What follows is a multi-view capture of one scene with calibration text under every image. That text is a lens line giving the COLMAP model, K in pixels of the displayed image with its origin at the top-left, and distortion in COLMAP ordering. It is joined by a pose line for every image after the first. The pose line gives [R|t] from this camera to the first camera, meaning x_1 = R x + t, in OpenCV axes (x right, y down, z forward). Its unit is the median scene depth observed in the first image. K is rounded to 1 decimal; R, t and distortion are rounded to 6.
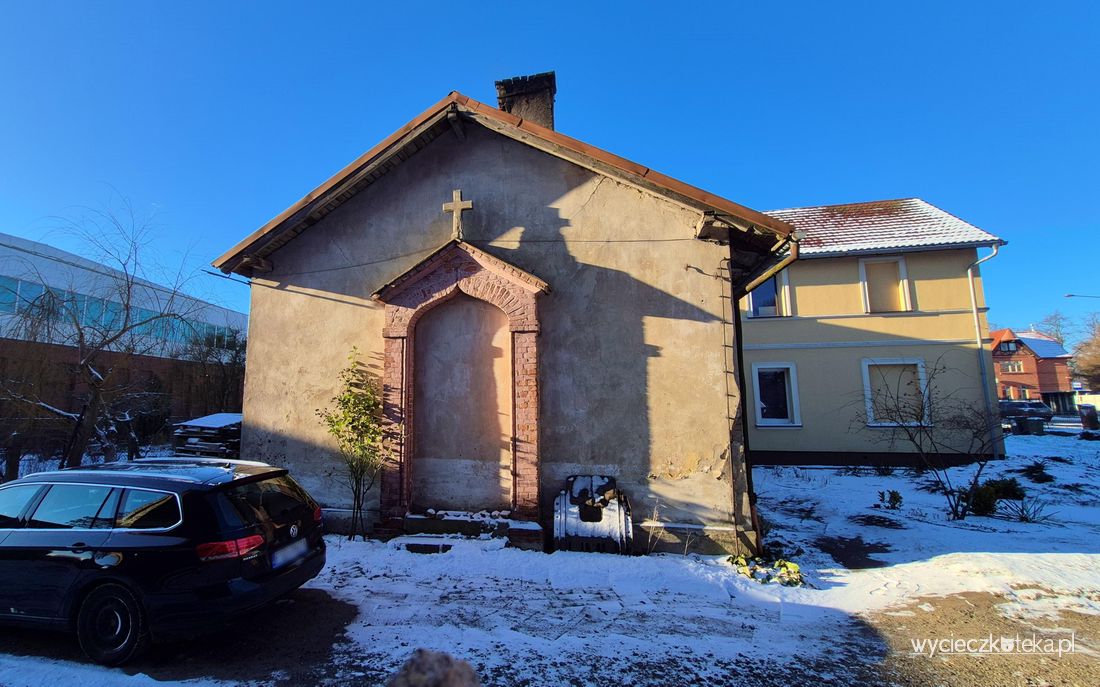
lens RADIAL K [[479.5, 0, 547.2], [0, 479.5, 353.0], [0, 0, 1]] dist [-0.001543, -0.000085]
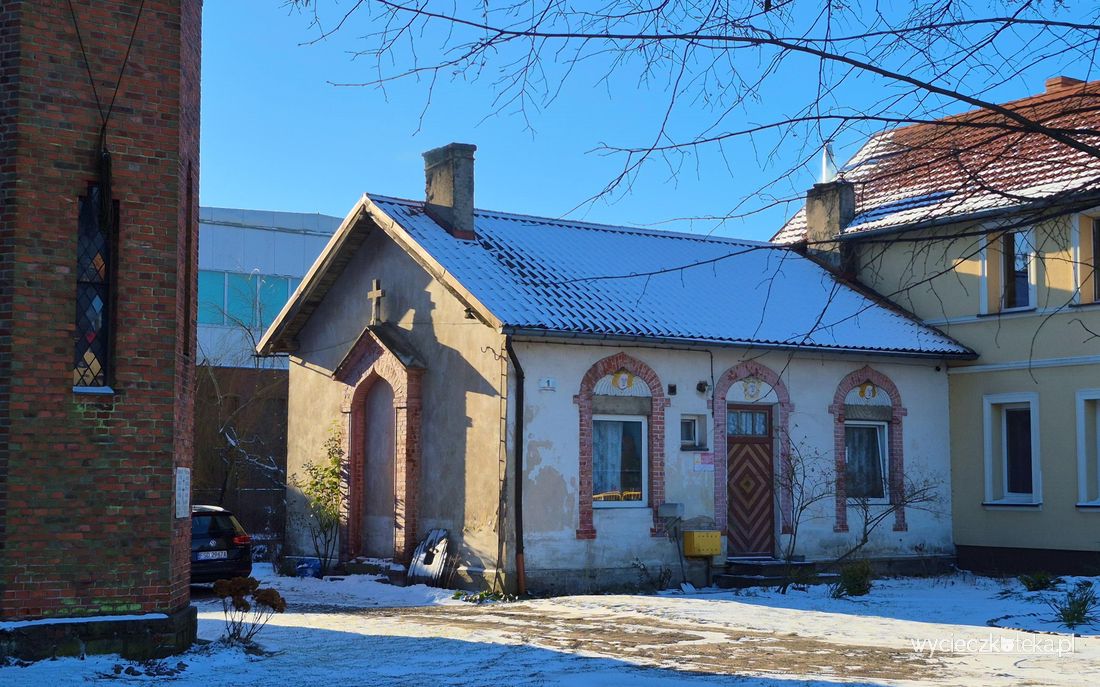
lens RADIAL K [[1641.7, 0, 550.0], [0, 1641.7, 343.5], [0, 0, 1]] dist [0.025528, 0.021455]
pose [[0.736901, -0.055265, -0.673738, 2.966636], [0.074382, 0.997230, -0.000445, -0.172993], [0.671896, -0.049786, 0.738970, -1.734804]]
